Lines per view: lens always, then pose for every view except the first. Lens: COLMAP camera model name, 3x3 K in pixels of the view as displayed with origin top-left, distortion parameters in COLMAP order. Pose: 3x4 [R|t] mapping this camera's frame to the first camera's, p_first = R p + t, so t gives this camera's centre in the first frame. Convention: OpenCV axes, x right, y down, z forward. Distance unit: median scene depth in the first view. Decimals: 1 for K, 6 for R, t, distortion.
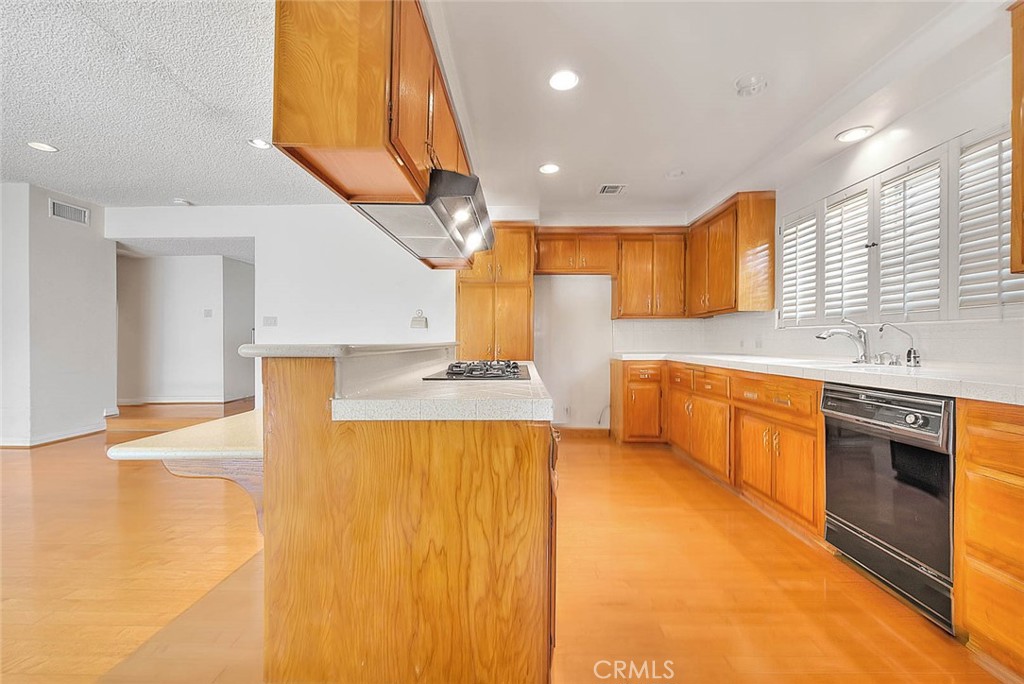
lens RADIAL K [[405.5, 0, 517.1], [0, 405.5, 341.0], [0, 0, 1]] dist [-0.006078, -0.001536]
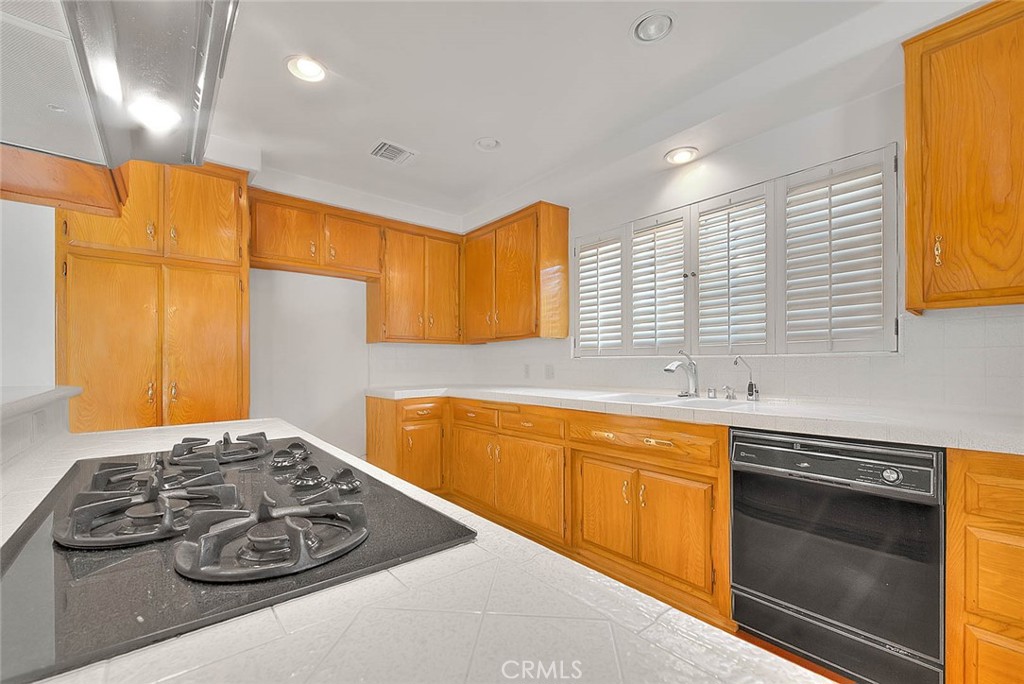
lens RADIAL K [[405.5, 0, 505.7], [0, 405.5, 363.6], [0, 0, 1]] dist [-0.006078, -0.001536]
pose [[0.760506, -0.004535, 0.649315, -0.096052], [0.006007, 0.999982, -0.000052, -0.024519], [-0.649303, 0.003940, 0.760520, 0.533464]]
